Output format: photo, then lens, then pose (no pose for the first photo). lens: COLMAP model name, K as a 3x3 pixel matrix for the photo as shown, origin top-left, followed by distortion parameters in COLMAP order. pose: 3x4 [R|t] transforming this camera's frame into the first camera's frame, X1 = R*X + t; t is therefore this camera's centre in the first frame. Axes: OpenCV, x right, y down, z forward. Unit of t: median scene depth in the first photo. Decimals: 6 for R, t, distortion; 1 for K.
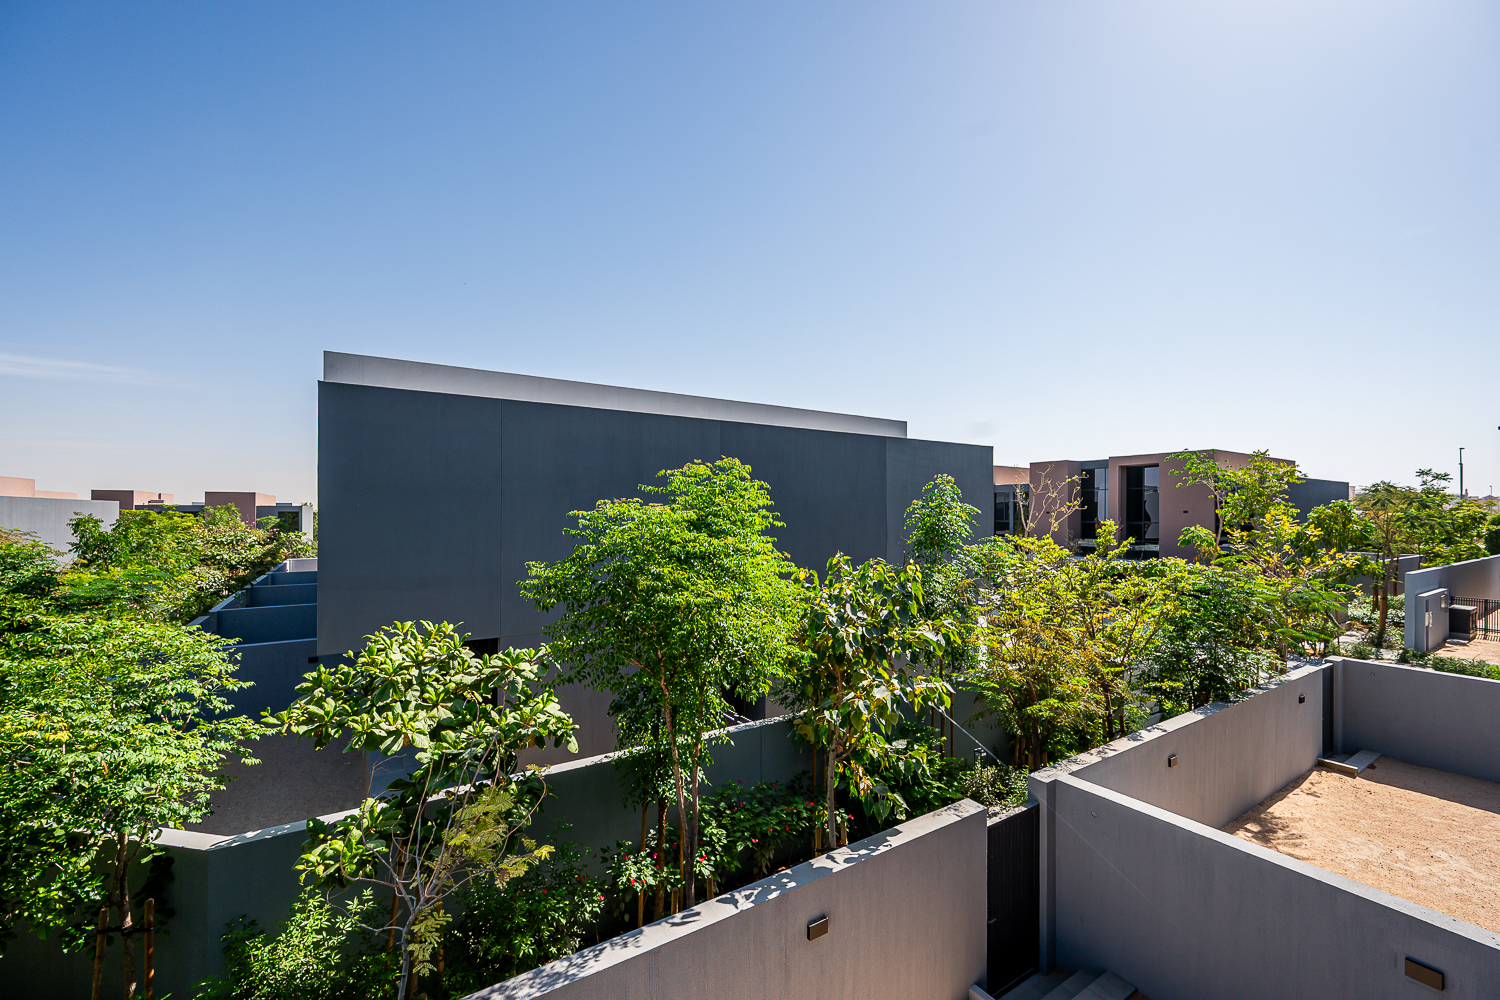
lens RADIAL K [[606.8, 0, 754.7], [0, 606.8, 518.4], [0, 0, 1]] dist [-0.001145, -0.000093]
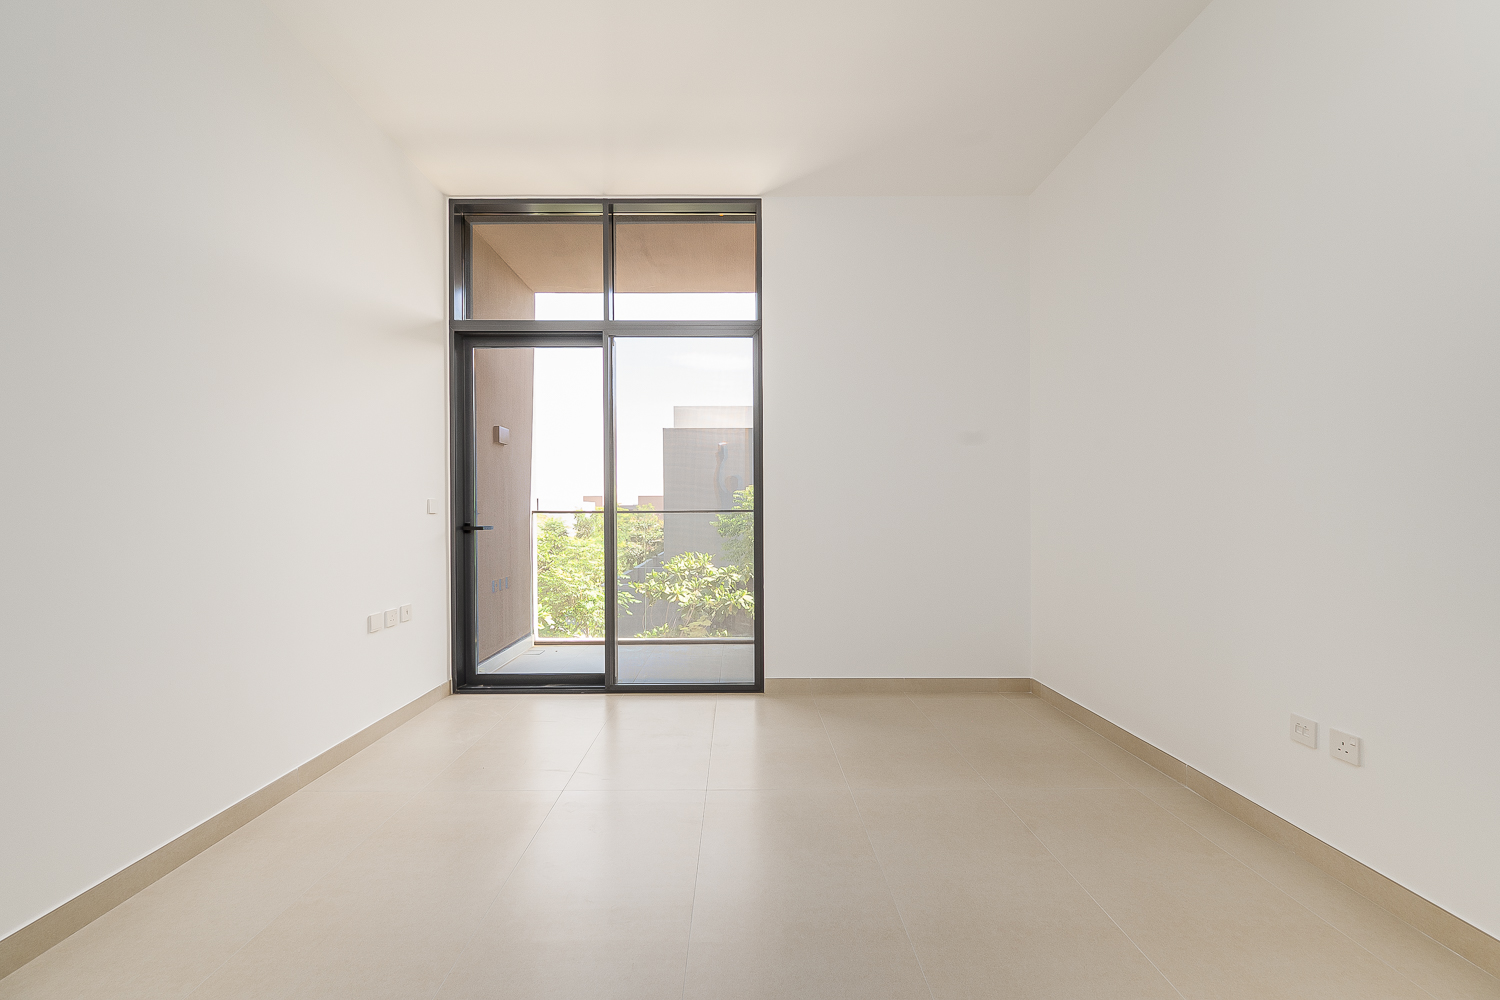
lens RADIAL K [[606.8, 0, 754.7], [0, 606.8, 518.4], [0, 0, 1]] dist [-0.001145, -0.000093]
pose [[0.848085, -0.000356, -0.529861, 0.723574], [0.000080, 1.000000, -0.000544, 0.068485], [0.529861, 0.000420, 0.848085, -0.624077]]
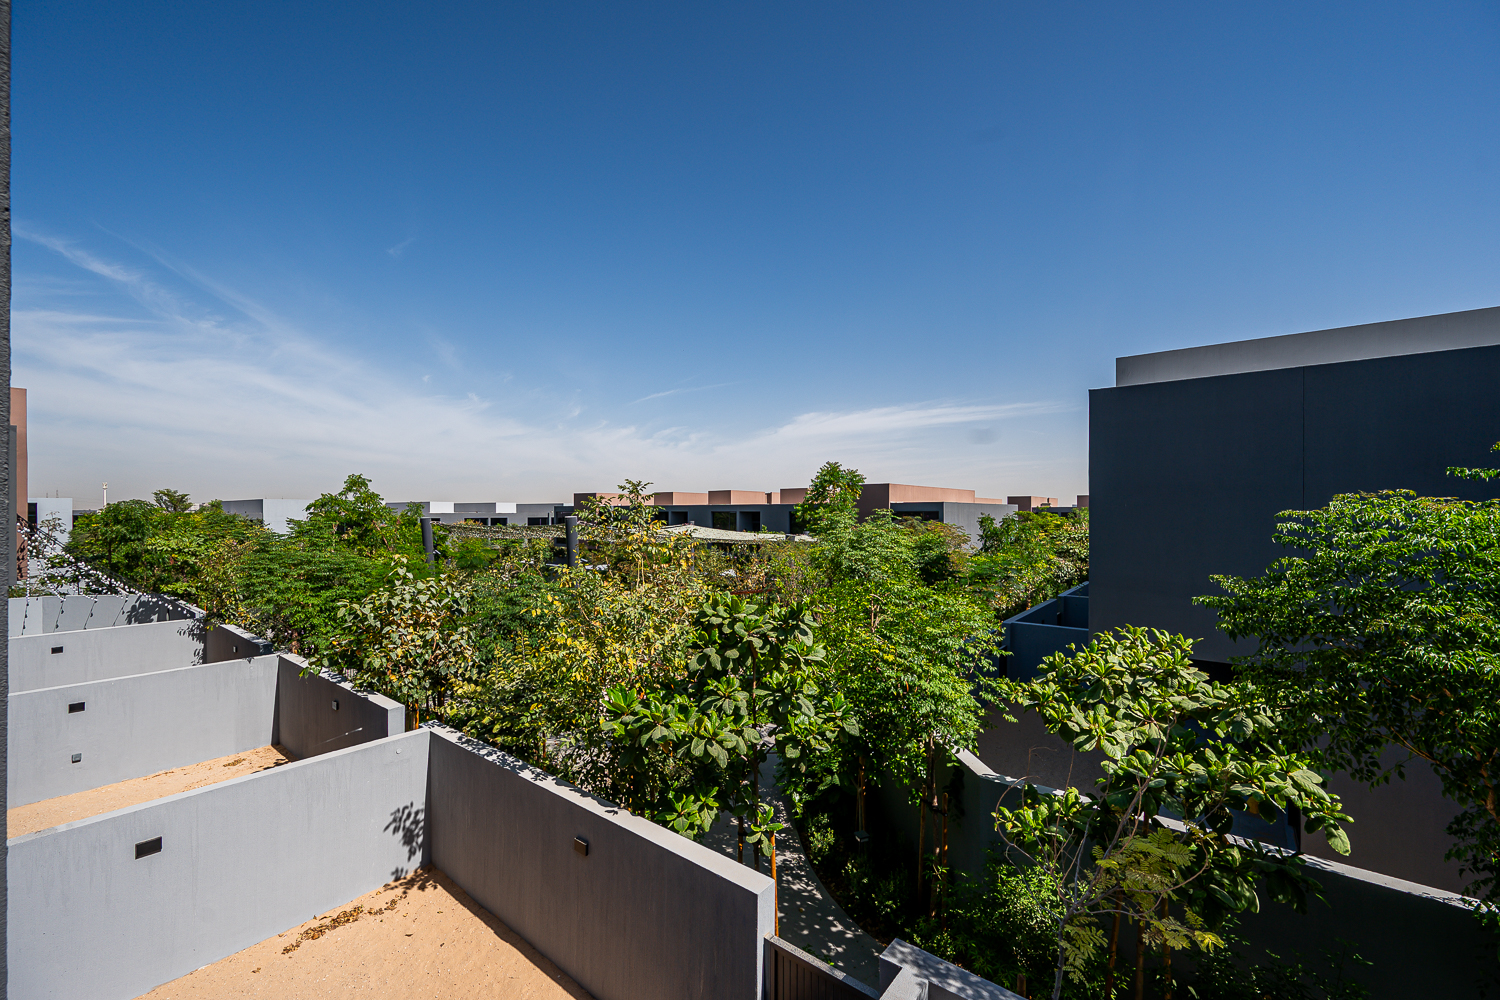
lens RADIAL K [[606.8, 0, 754.7], [0, 606.8, 518.4], [0, 0, 1]] dist [-0.001145, -0.000093]
pose [[0.319273, 0.007491, -0.947633, 0.156035], [-0.008380, 0.999952, 0.005081, -0.000840], [0.947626, 0.006319, 0.319321, 0.132825]]
